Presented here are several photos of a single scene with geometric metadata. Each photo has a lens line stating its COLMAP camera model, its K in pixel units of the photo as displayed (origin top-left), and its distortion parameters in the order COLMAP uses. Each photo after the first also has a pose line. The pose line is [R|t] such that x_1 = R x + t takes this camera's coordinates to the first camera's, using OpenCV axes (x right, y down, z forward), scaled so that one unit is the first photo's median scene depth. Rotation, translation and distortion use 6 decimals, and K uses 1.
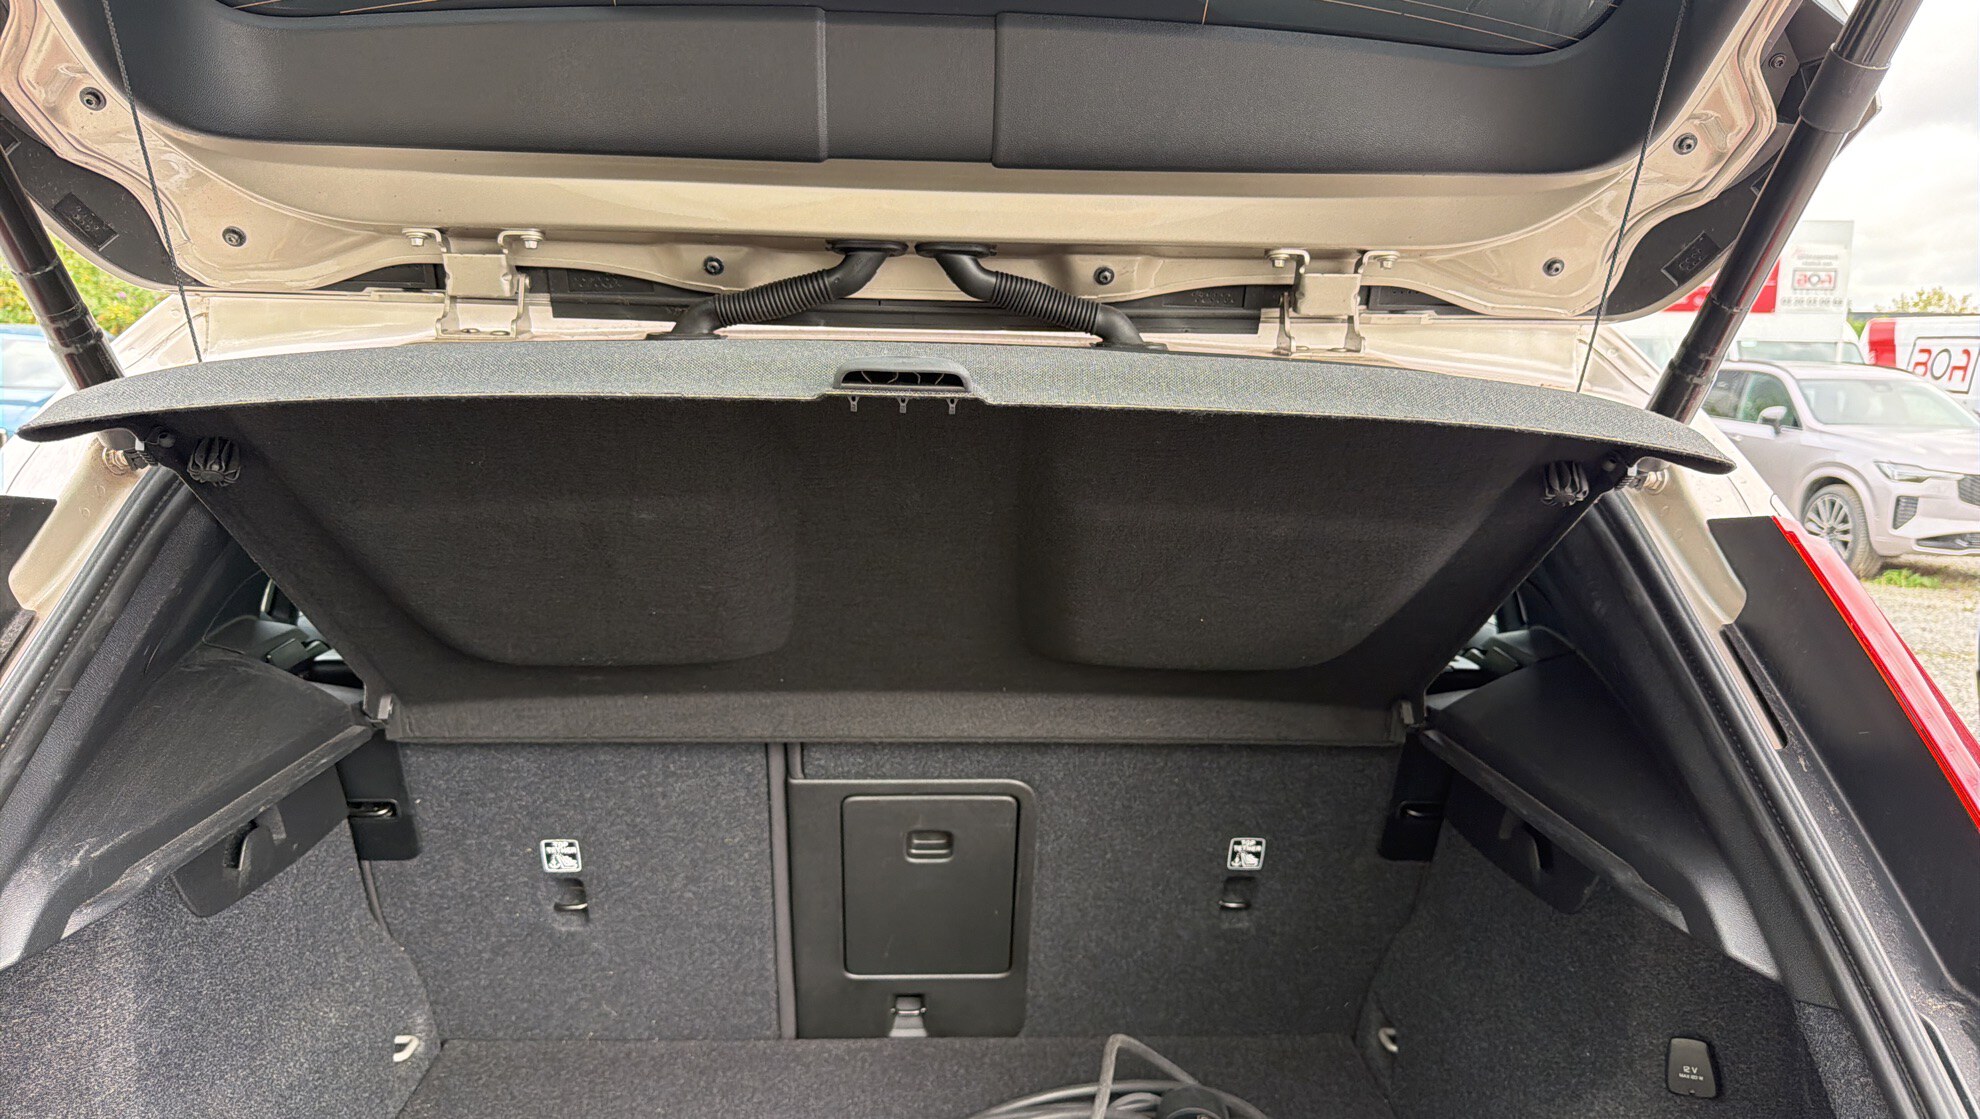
lens RADIAL K [[1408.5, 0, 988.5], [0, 1408.5, 577.0], [0, 0, 1]] dist [0.079255, -0.120405]
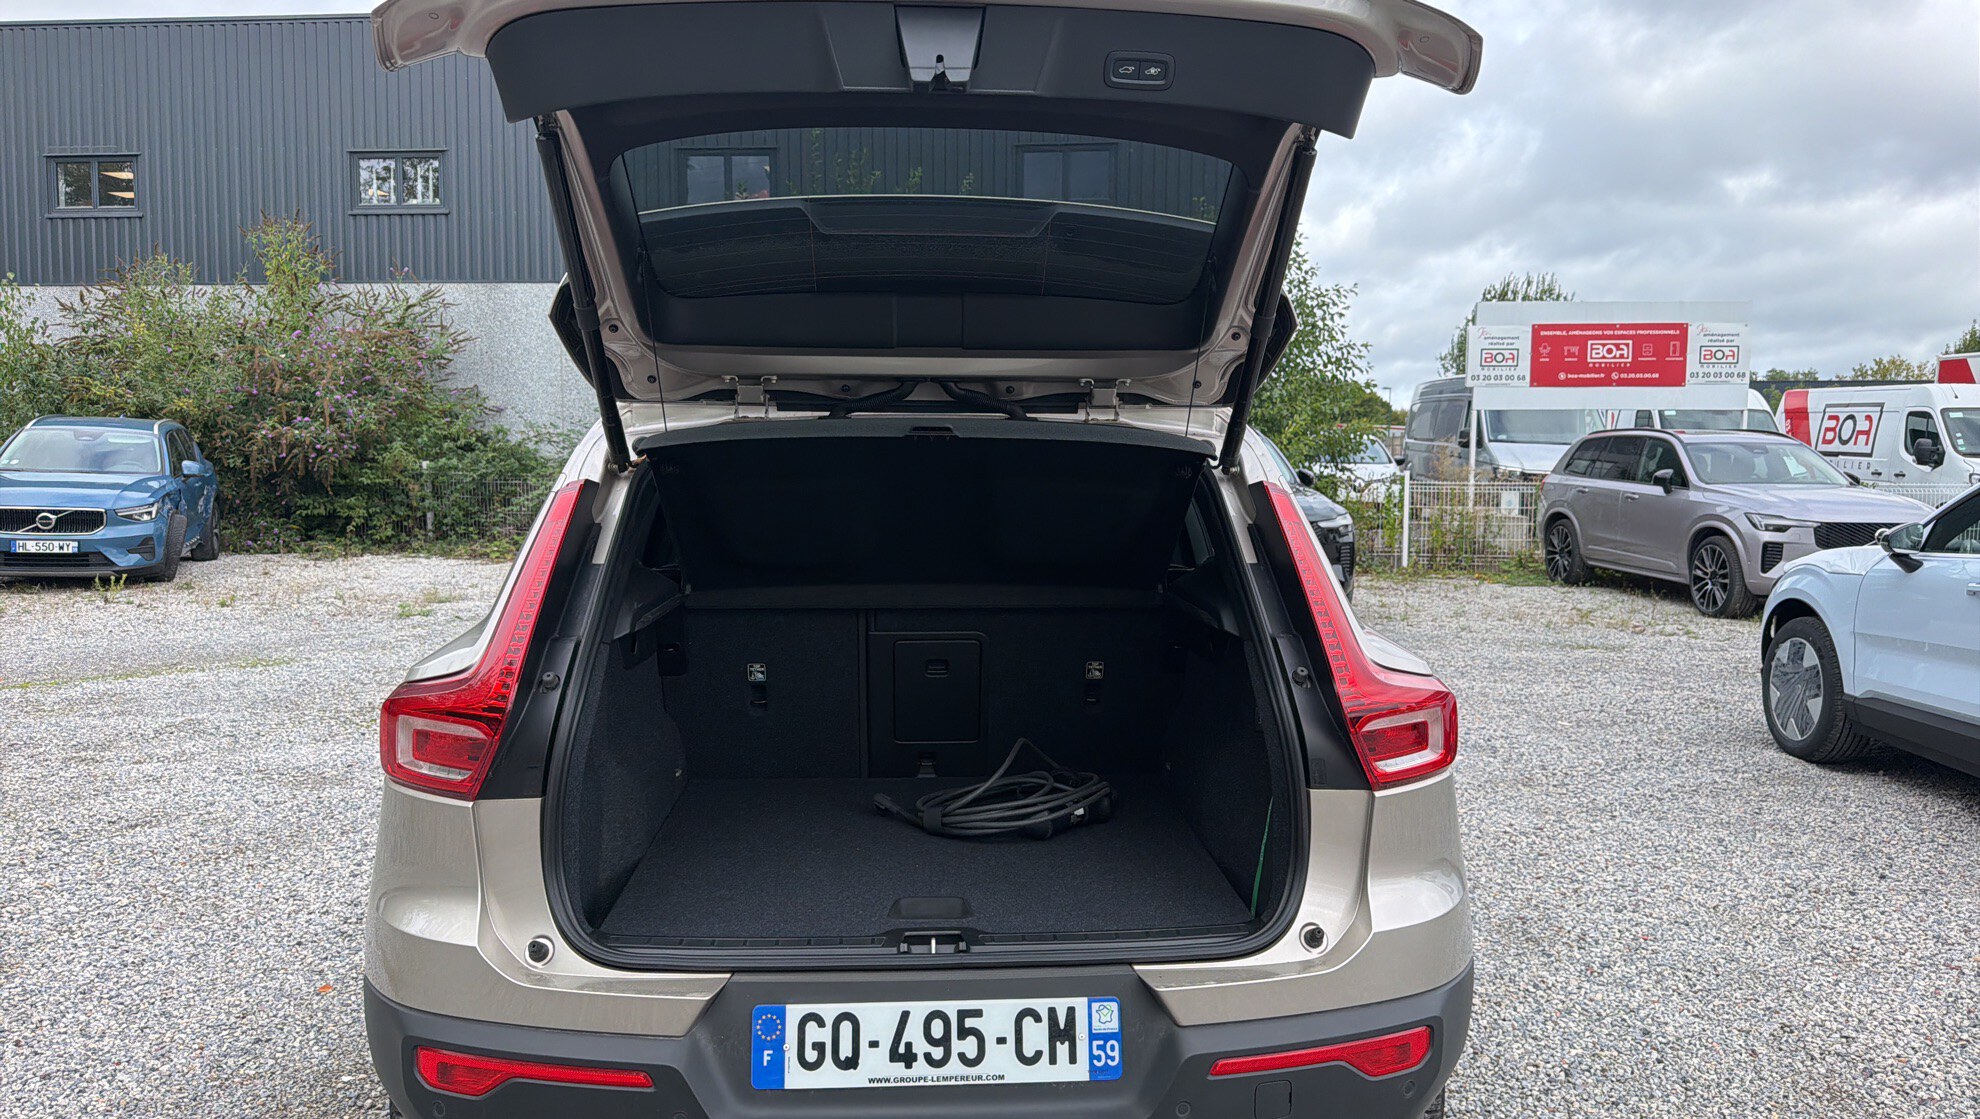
lens RADIAL K [[1408.5, 0, 988.5], [0, 1408.5, 577.0], [0, 0, 1]] dist [0.079255, -0.120405]
pose [[0.999853, -0.014749, 0.008698, 0.015572], [0.015205, 0.998370, -0.055013, 0.170284], [-0.007873, 0.055137, 0.998448, -0.995366]]
